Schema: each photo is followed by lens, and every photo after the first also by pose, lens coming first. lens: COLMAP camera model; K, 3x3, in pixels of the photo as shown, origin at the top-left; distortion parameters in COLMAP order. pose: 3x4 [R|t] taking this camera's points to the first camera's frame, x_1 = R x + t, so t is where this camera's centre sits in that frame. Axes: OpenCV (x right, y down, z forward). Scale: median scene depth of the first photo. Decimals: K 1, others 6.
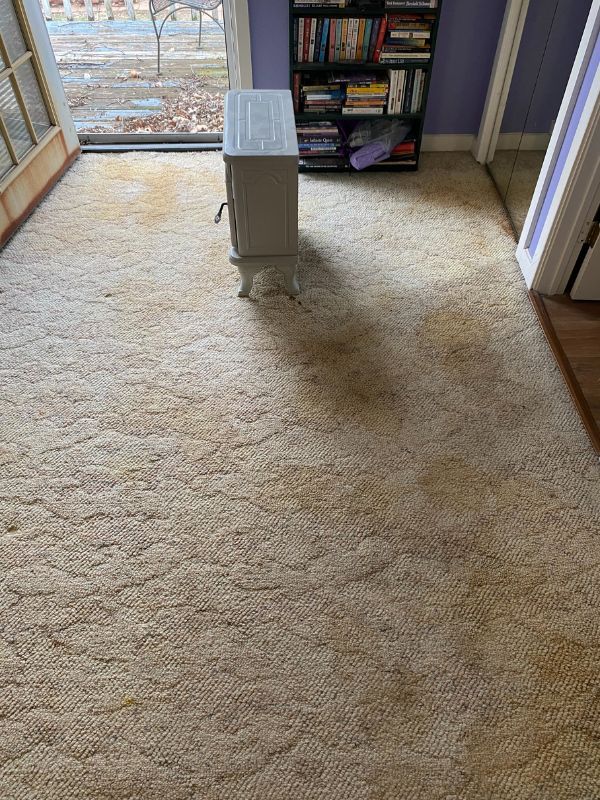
lens RADIAL K [[605.0, 0, 300.0], [0, 605.0, 400.0], [0, 0, 1]] dist [0.000936, -0.002997]
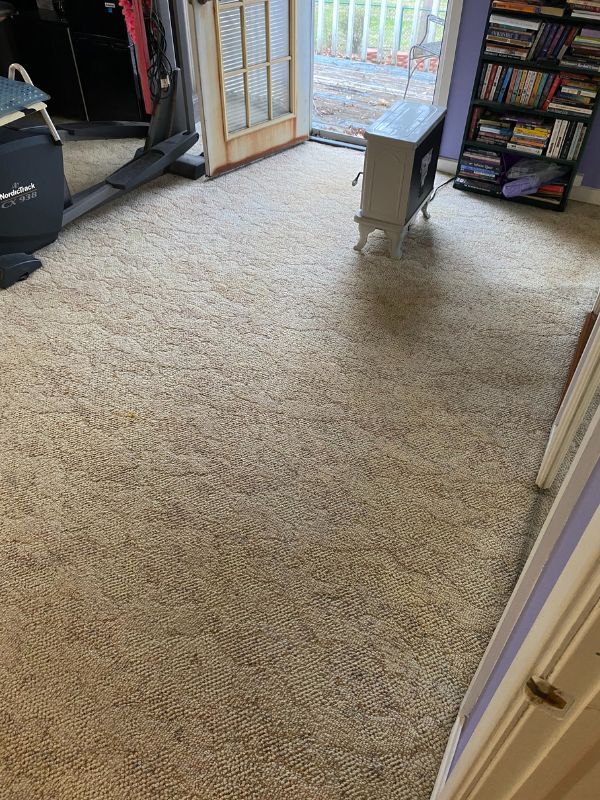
lens RADIAL K [[605.0, 0, 300.0], [0, 605.0, 400.0], [0, 0, 1]] dist [0.000936, -0.002997]
pose [[0.868691, 0.347128, -0.353381, 0.319742], [-0.382961, 0.923116, -0.034624, 0.185082], [0.314192, 0.165408, 0.934839, -0.158503]]
